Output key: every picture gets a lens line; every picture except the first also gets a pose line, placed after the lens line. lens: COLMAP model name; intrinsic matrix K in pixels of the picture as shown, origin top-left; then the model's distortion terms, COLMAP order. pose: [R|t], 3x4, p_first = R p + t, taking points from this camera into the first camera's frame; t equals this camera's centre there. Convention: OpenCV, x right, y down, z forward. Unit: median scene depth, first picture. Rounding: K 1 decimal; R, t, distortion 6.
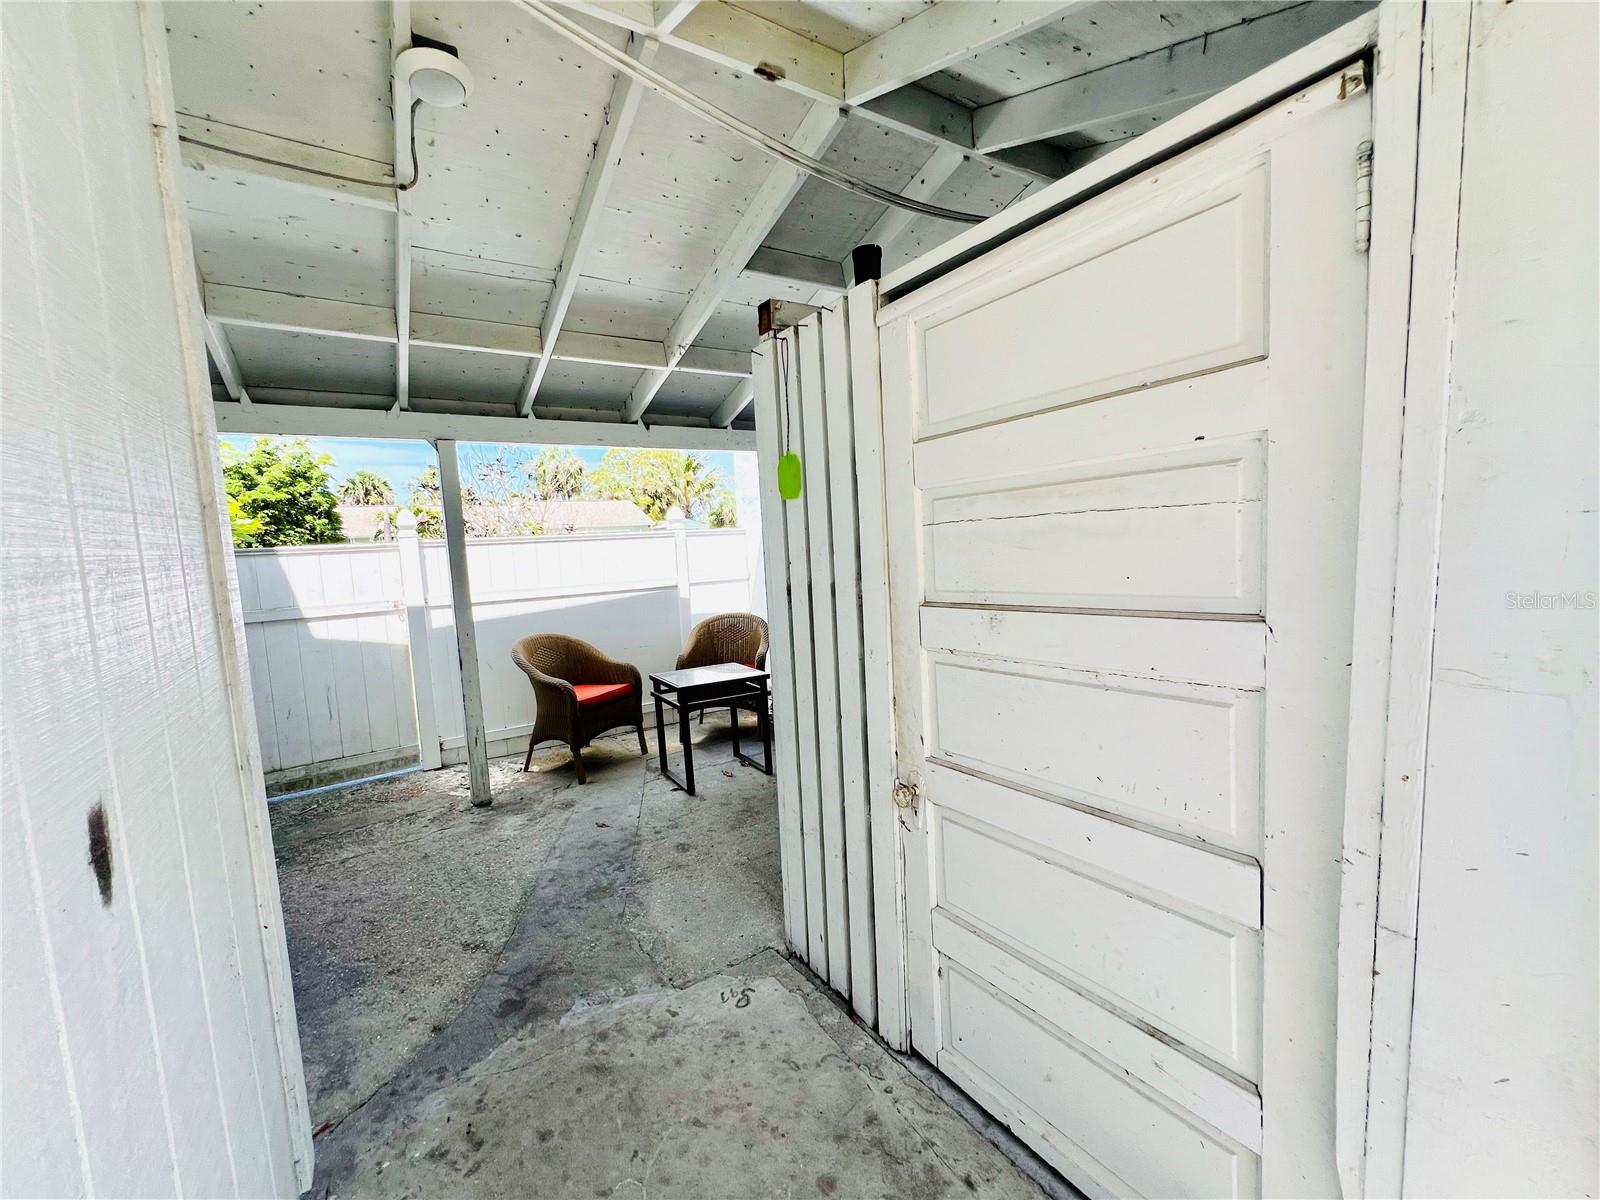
lens RADIAL K [[640.5, 0, 798.7], [0, 640.5, 597.4], [0, 0, 1]] dist [-0.002926, 0.000834]
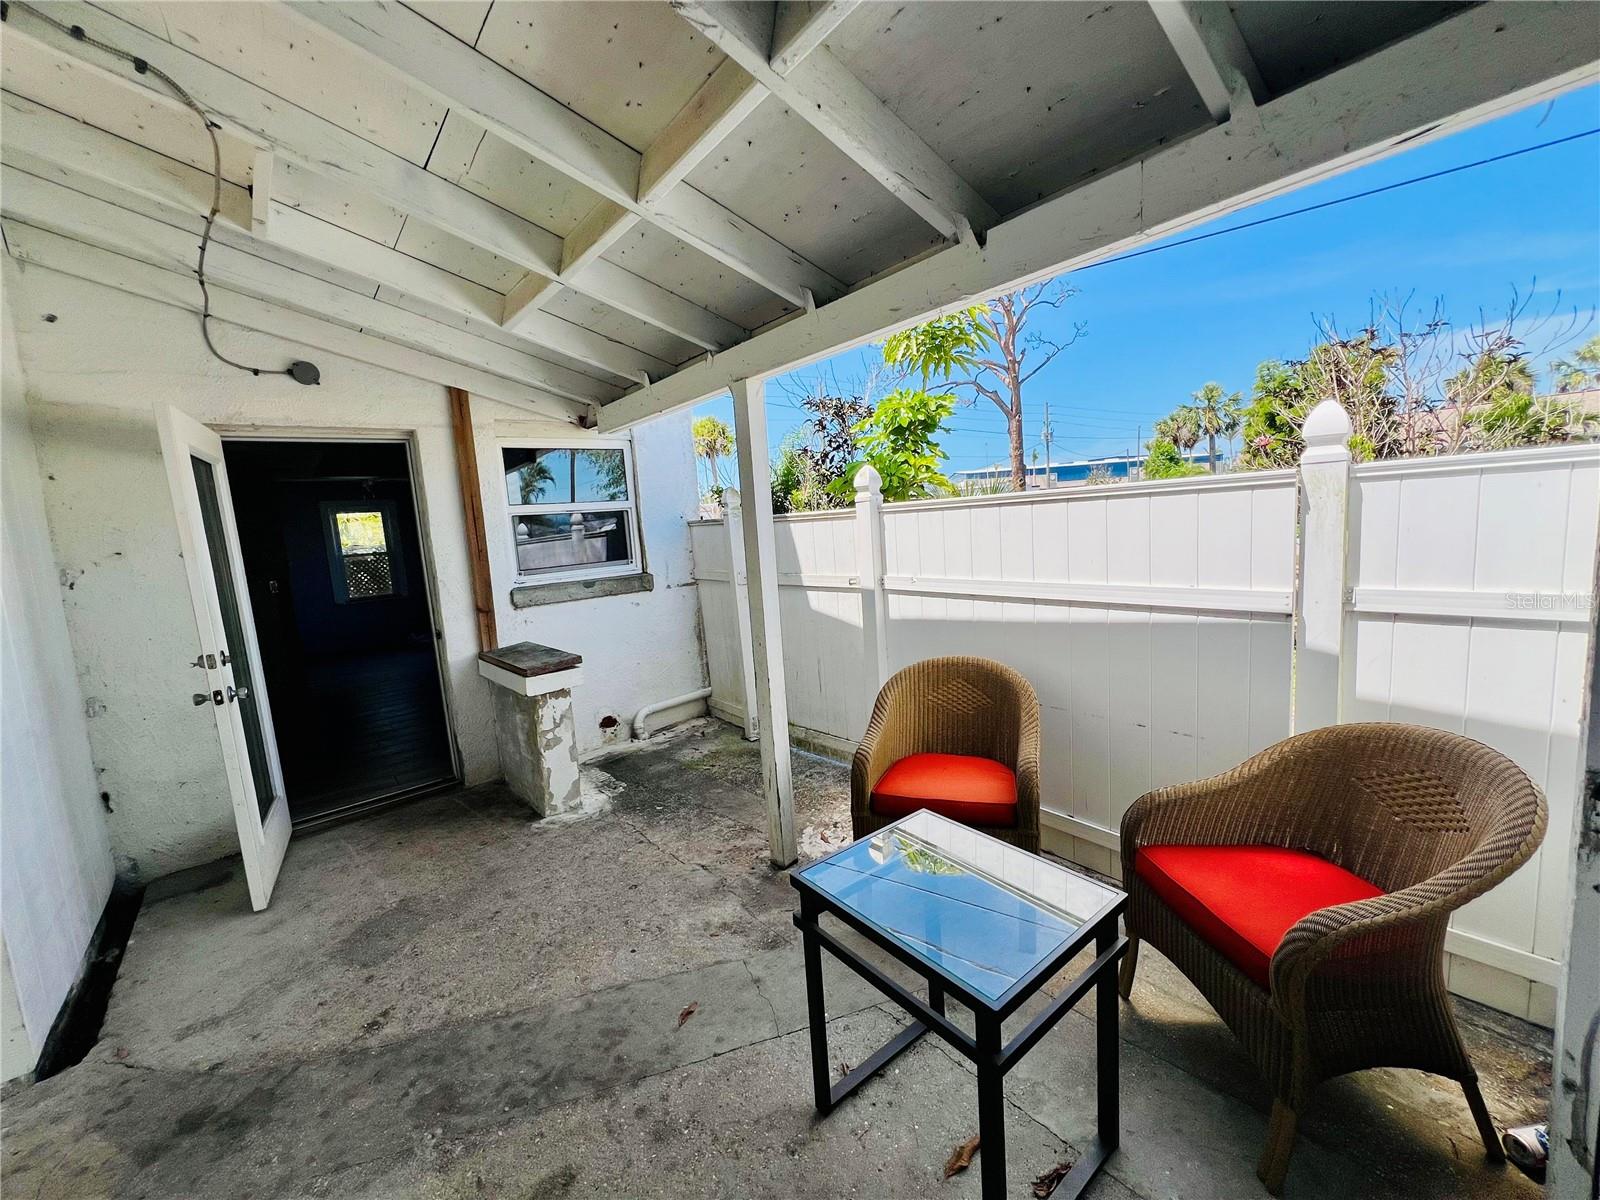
lens RADIAL K [[640.5, 0, 799.1], [0, 640.5, 599.7], [0, 0, 1]] dist [-0.002926, 0.000834]
pose [[0.131943, 0.164175, -0.977567, 0.213612], [-0.031973, 0.986381, 0.161340, -0.117295], [0.990741, 0.009968, 0.135396, 0.961944]]
